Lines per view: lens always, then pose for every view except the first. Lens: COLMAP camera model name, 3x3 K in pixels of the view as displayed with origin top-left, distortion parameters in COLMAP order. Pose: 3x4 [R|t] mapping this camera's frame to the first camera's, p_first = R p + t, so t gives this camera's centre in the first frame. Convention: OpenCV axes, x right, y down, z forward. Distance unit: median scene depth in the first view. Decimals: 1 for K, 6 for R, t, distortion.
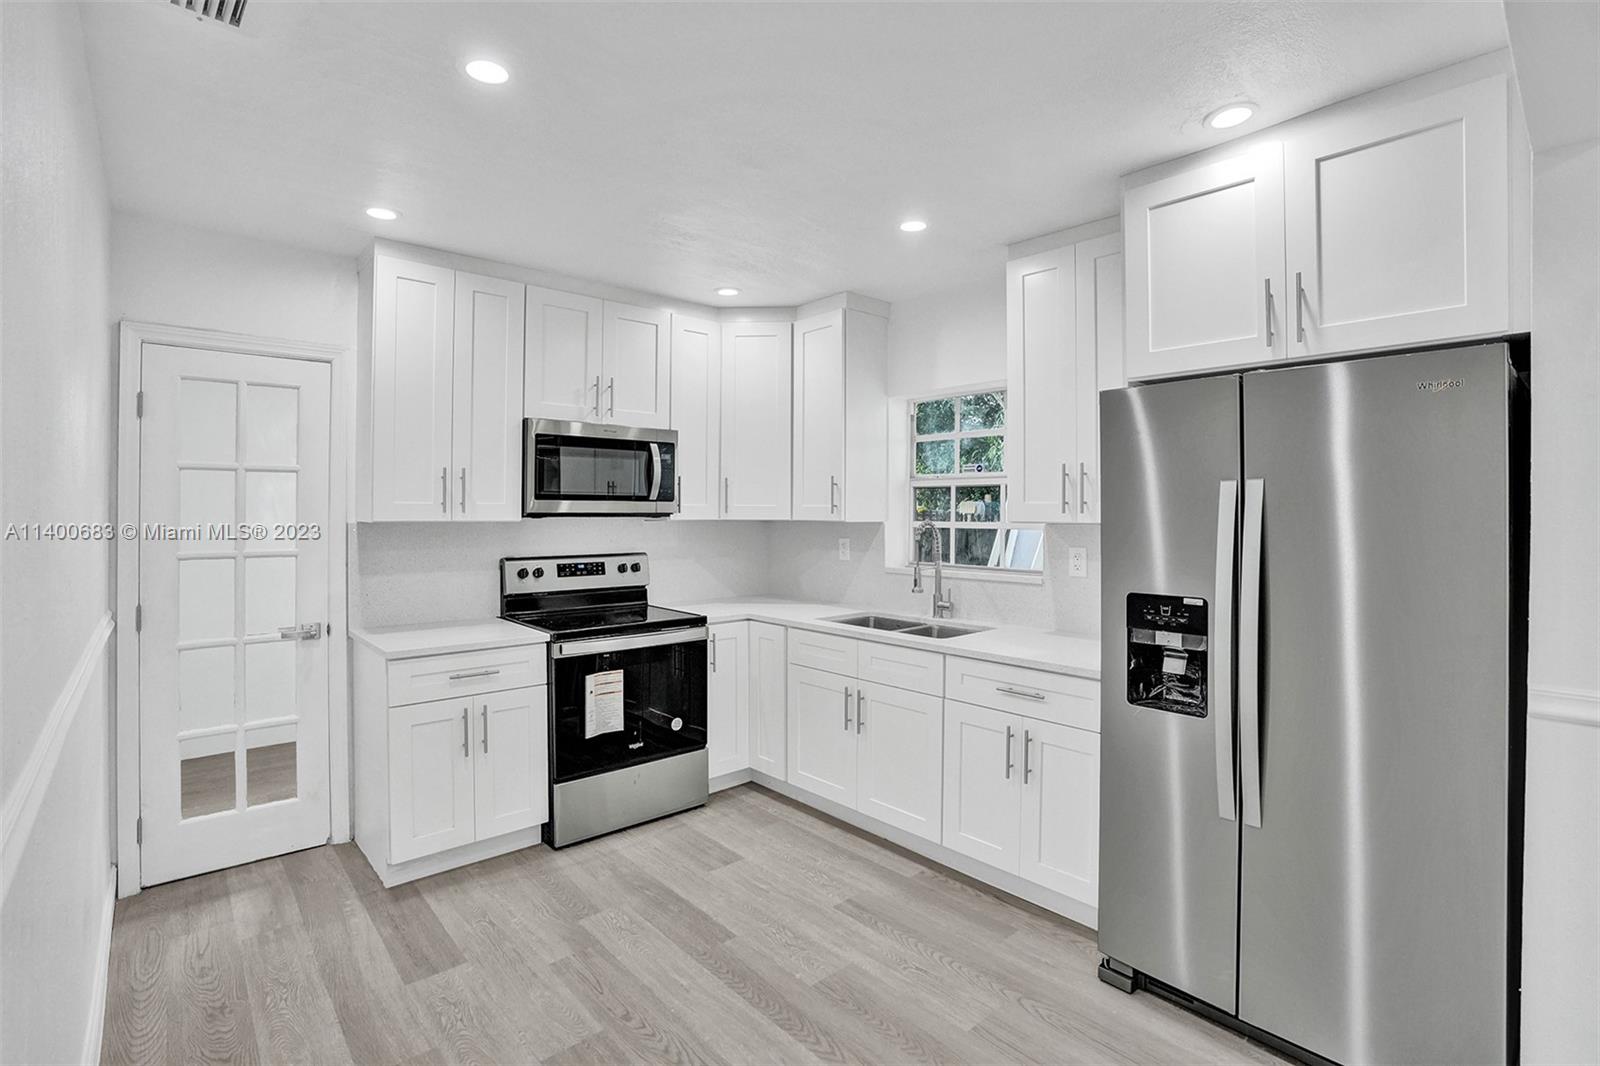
lens RADIAL K [[749.6, 0, 799.9], [0, 749.6, 516.2], [0, 0, 1]] dist [-0.068692, 0.026081]
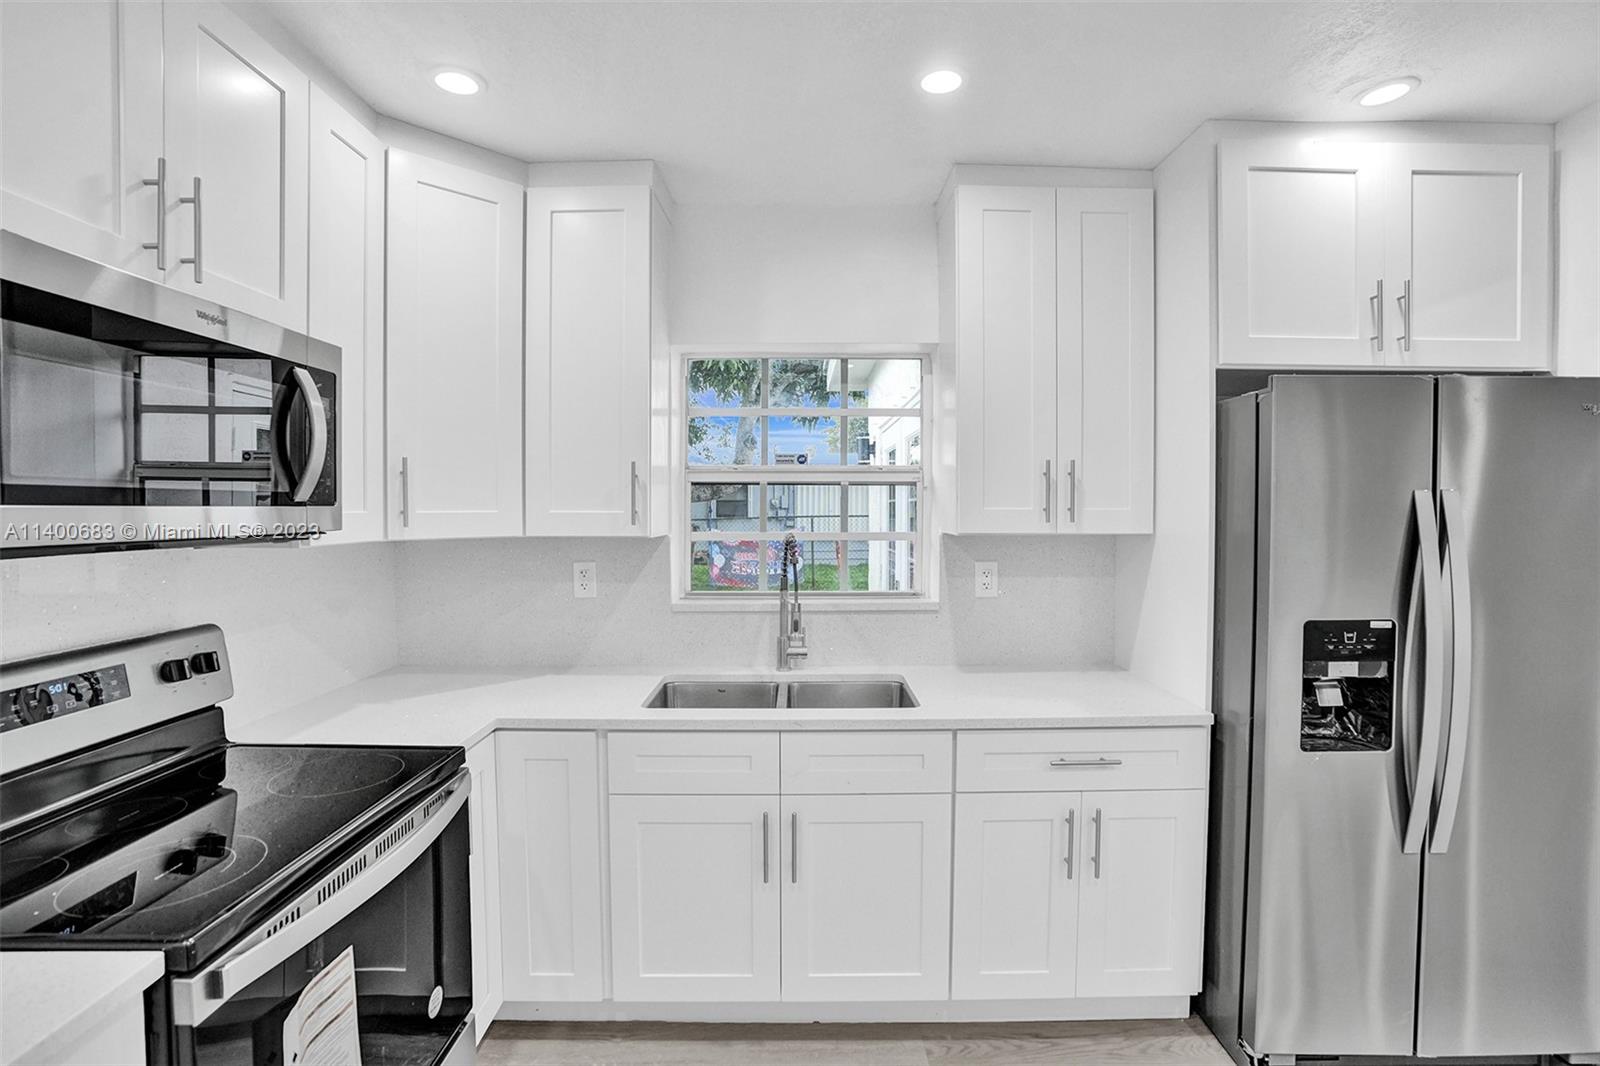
lens RADIAL K [[737.1, 0, 806.4], [0, 737.1, 526.5], [0, 0, 1]] dist [-0.067142, 0.025702]
pose [[0.660761, -0.023573, 0.750226, -0.330938], [0.007416, 0.999663, 0.024879, -0.017181], [-0.750560, -0.010875, 0.660713, 0.548542]]
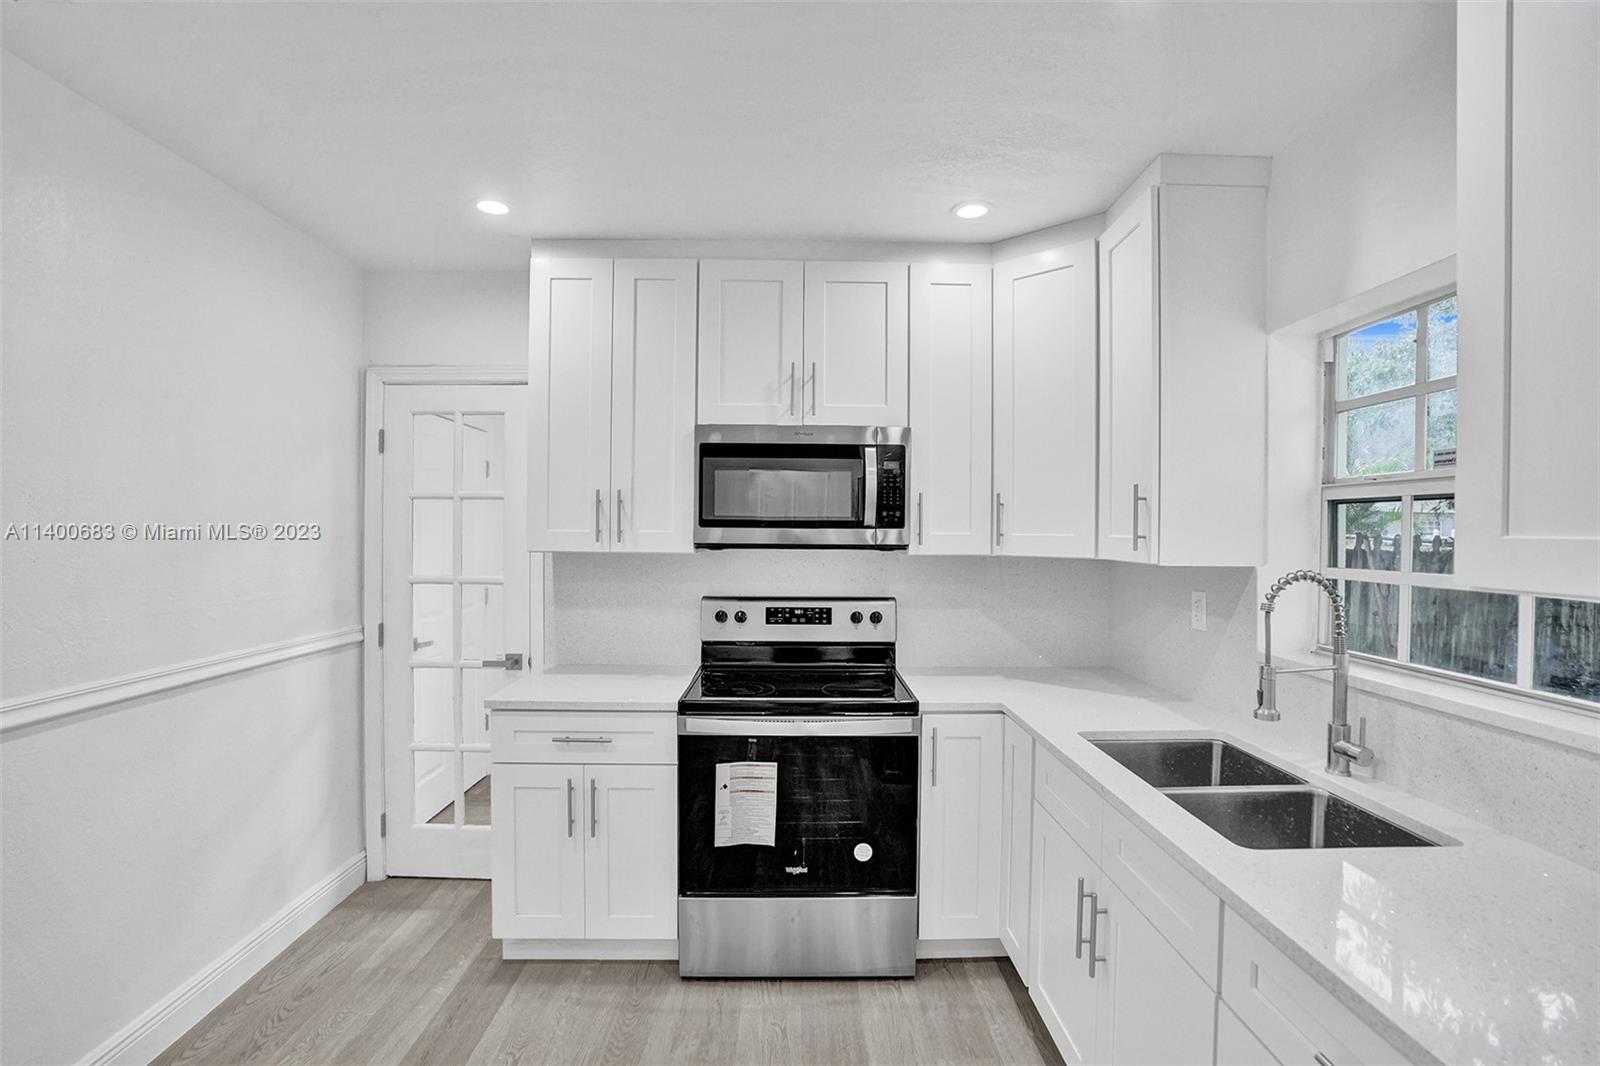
lens RADIAL K [[748.4, 0, 800.5], [0, 748.4, 536.4], [0, 0, 1]] dist [-0.076134, 0.030503]
pose [[0.759074, 0.008773, -0.650945, 0.231811], [-0.010363, 0.999945, 0.001392, -0.013496], [0.650922, 0.005689, 0.759124, 0.440898]]
